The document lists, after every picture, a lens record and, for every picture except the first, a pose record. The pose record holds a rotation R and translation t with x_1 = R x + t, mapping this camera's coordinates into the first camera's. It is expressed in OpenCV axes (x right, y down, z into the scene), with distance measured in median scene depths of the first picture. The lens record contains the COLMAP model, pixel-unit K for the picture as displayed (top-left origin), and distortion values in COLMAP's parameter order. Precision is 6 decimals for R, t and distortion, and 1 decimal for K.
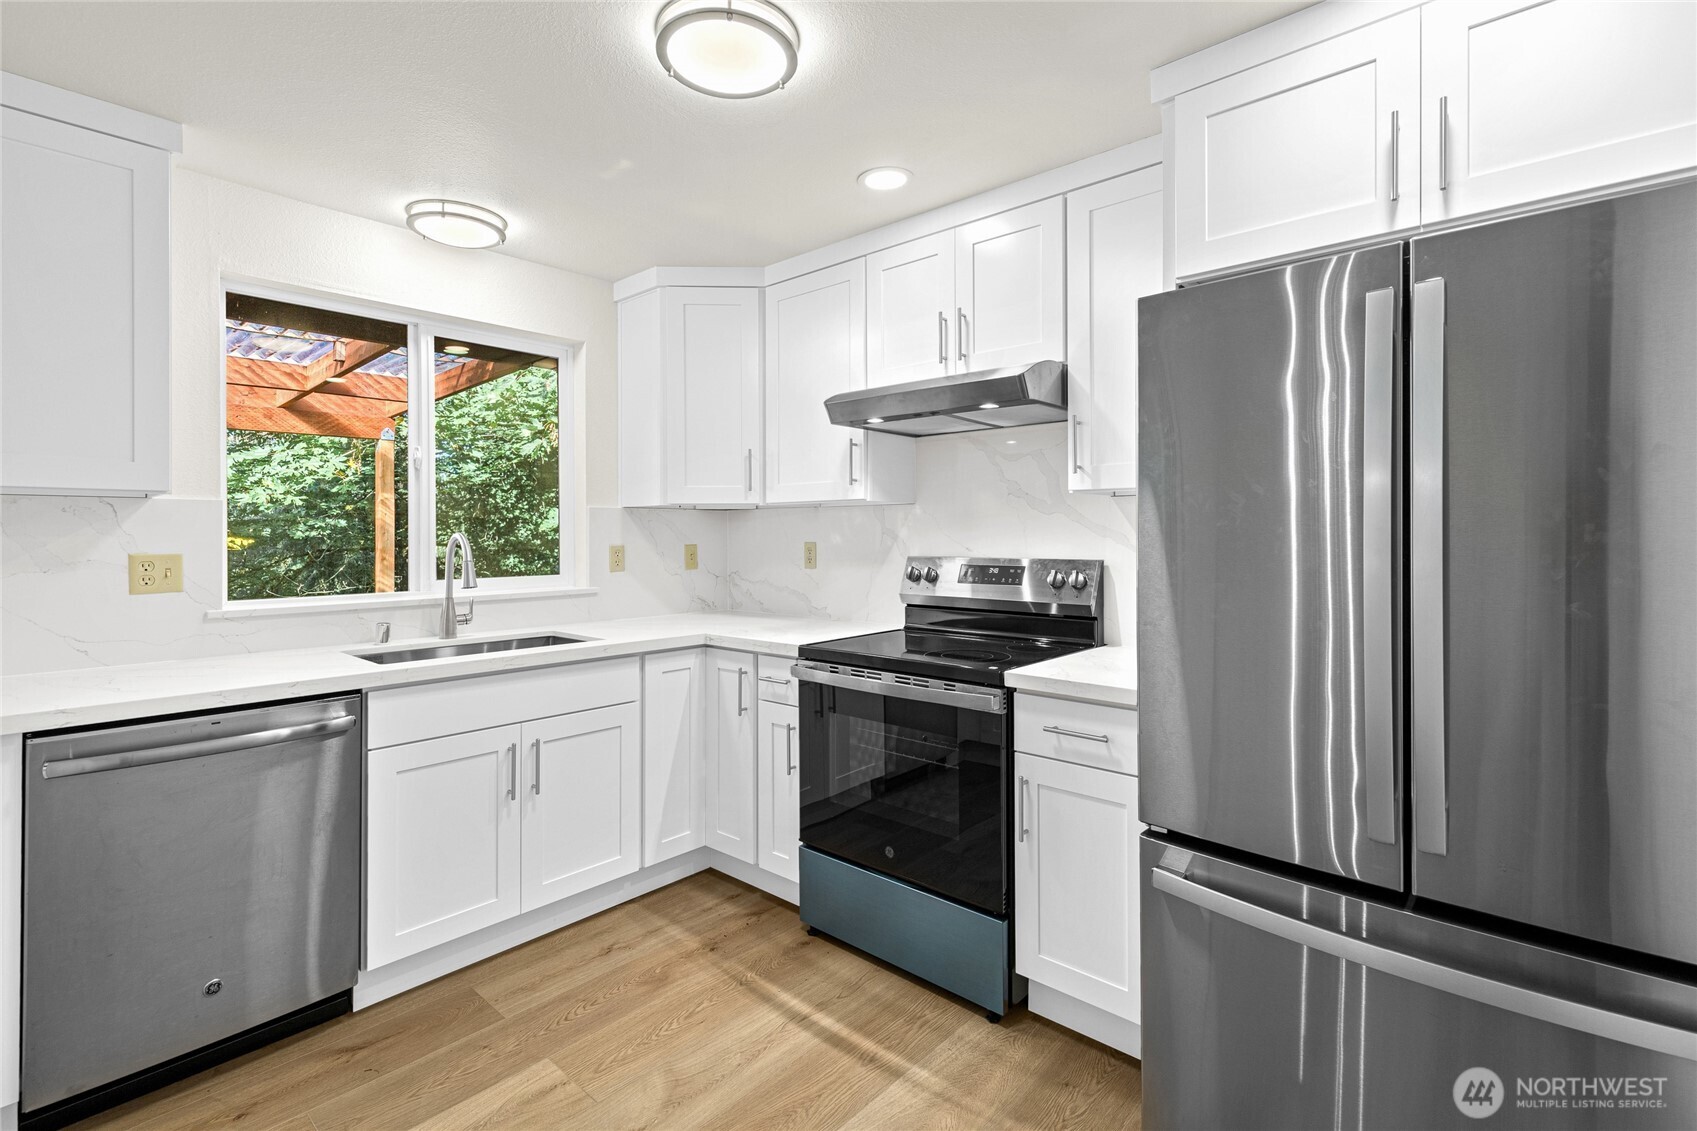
lens RADIAL K [[769.6, 0, 856.1], [0, 769.6, 534.3], [0, 0, 1]] dist [0.002268, -0.000264]
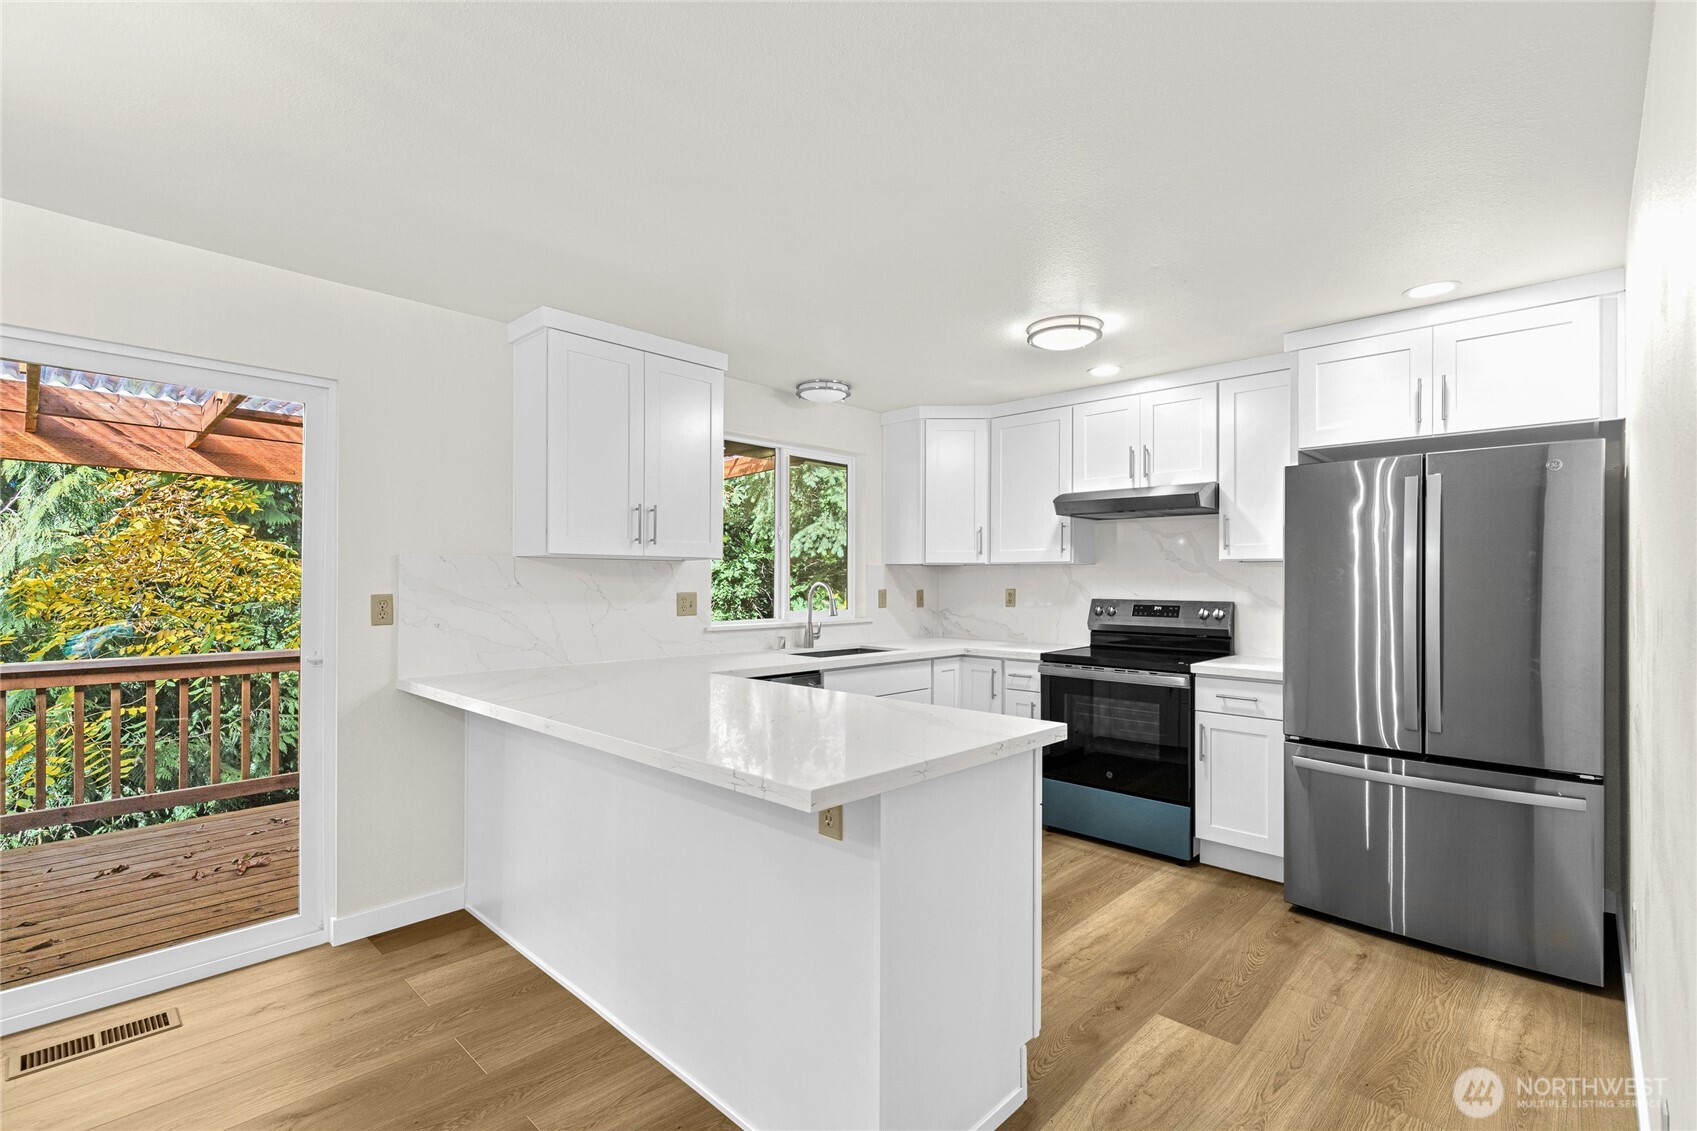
lens RADIAL K [[769.6, 0, 848.8], [0, 769.6, 578.1], [0, 0, 1]] dist [0.002268, -0.000264]
pose [[0.999590, 0.008578, -0.027332, -0.437085], [-0.008689, 0.999954, -0.003946, -0.002944], [0.027297, 0.004182, 0.999619, -0.627577]]
